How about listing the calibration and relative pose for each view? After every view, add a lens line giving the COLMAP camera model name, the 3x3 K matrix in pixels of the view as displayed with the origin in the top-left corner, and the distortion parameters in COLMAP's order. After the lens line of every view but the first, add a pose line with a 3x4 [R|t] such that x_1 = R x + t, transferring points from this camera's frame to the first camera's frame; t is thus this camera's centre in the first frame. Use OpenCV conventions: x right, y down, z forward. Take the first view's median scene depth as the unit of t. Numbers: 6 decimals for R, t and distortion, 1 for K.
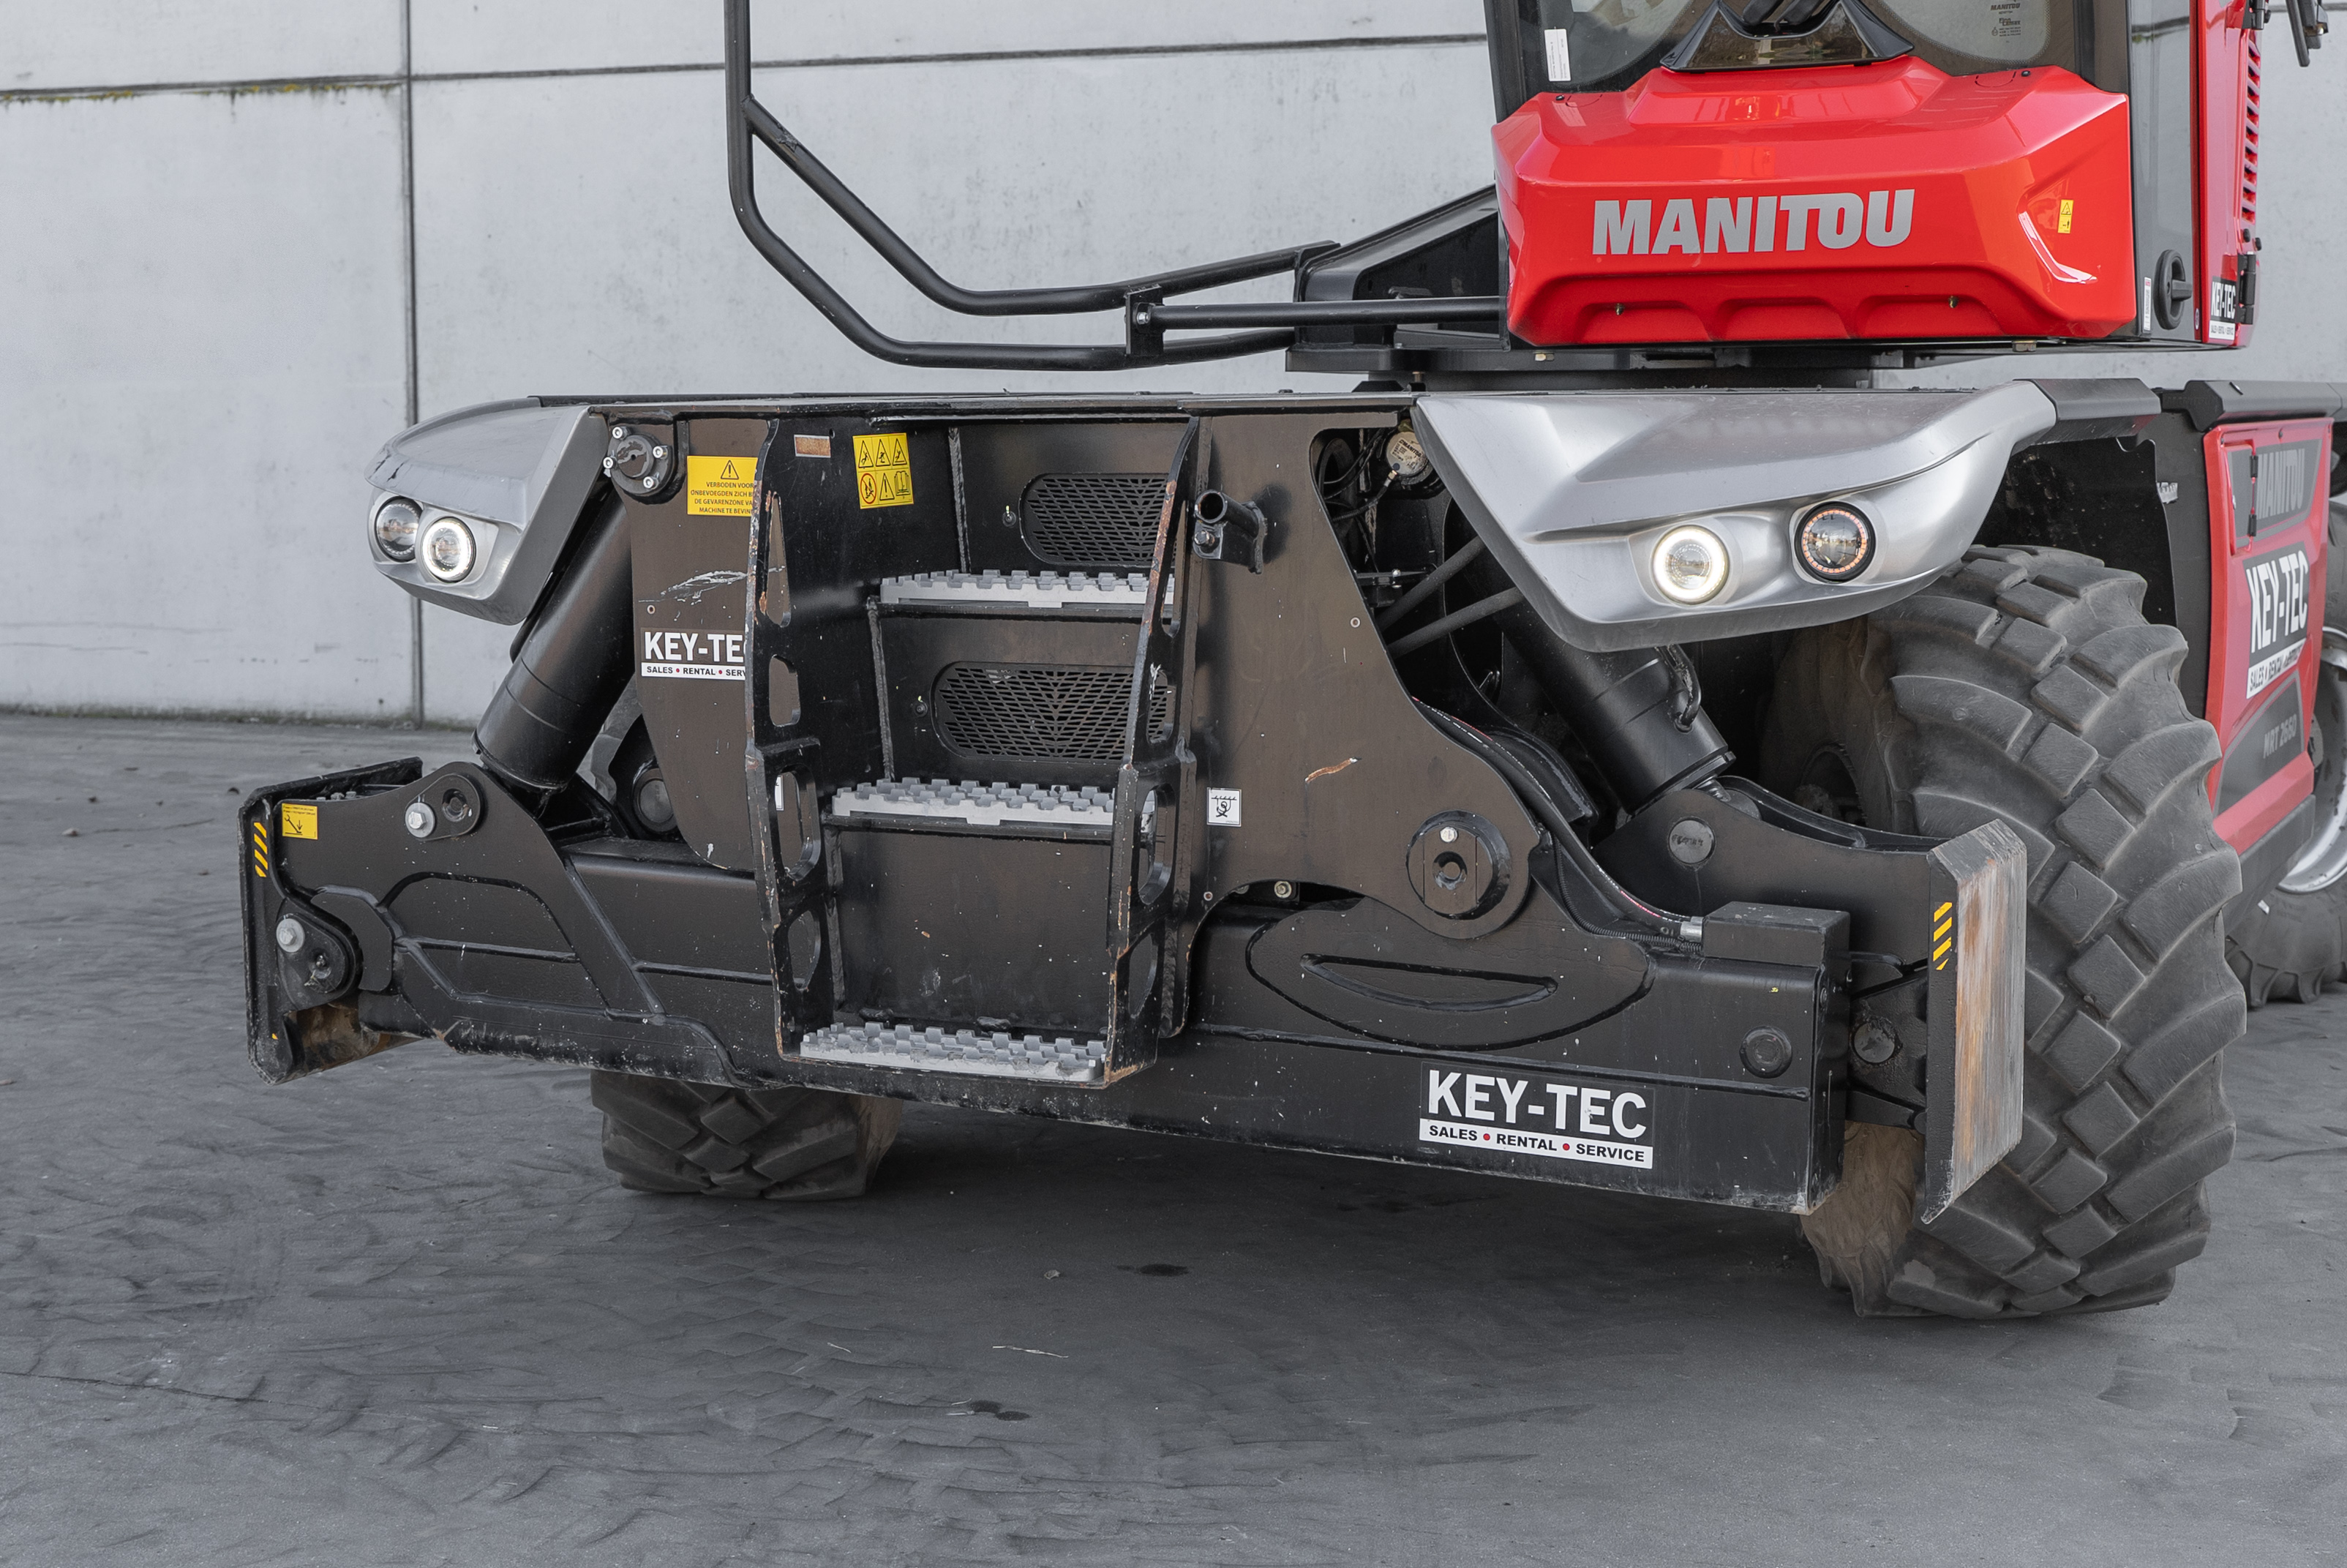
lens RADIAL K [[3356.9, 0, 1173.5], [0, 3356.9, 784.0], [0, 0, 1]] dist [-0.016697, 0.001567]
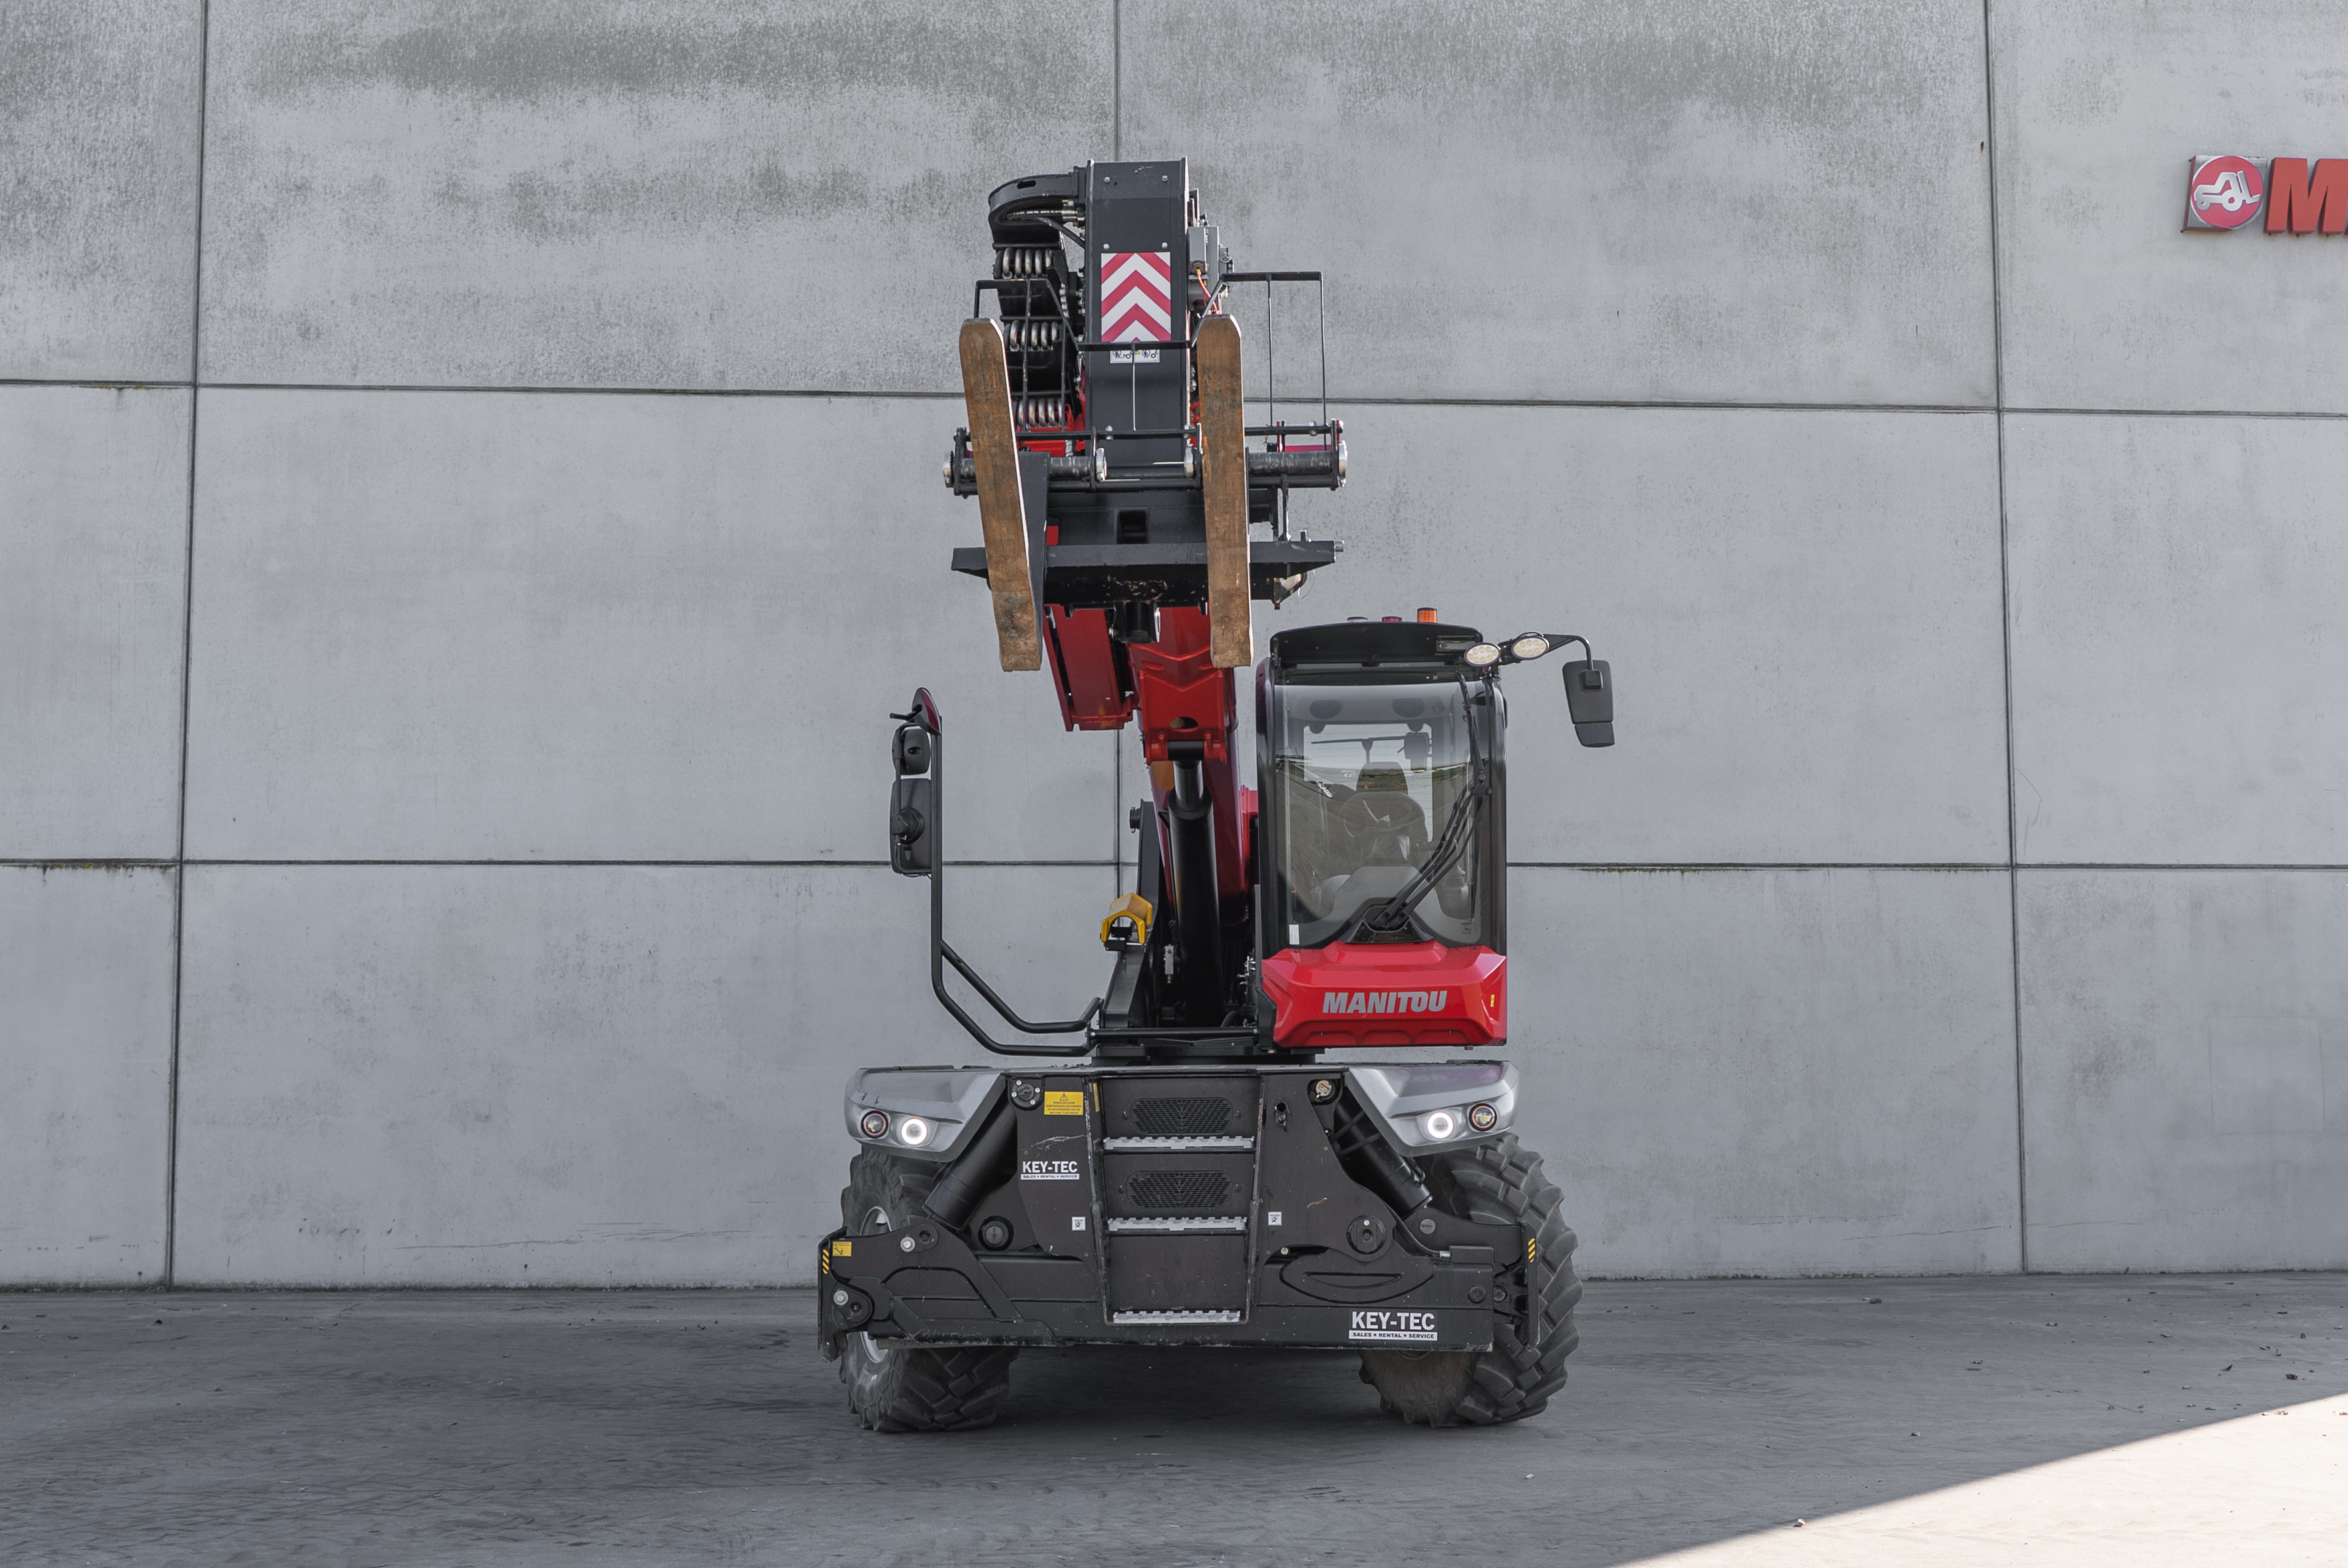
lens RADIAL K [[3176.5, 0, 1174.0], [0, 3176.5, 784.0], [0, 0, 1]] dist [0.012131, 0.015217]
pose [[0.904489, 0.034505, 0.425099, -1.077207], [0.051556, 0.980567, -0.189287, 0.133749], [-0.423369, 0.193124, 0.885134, -1.213851]]
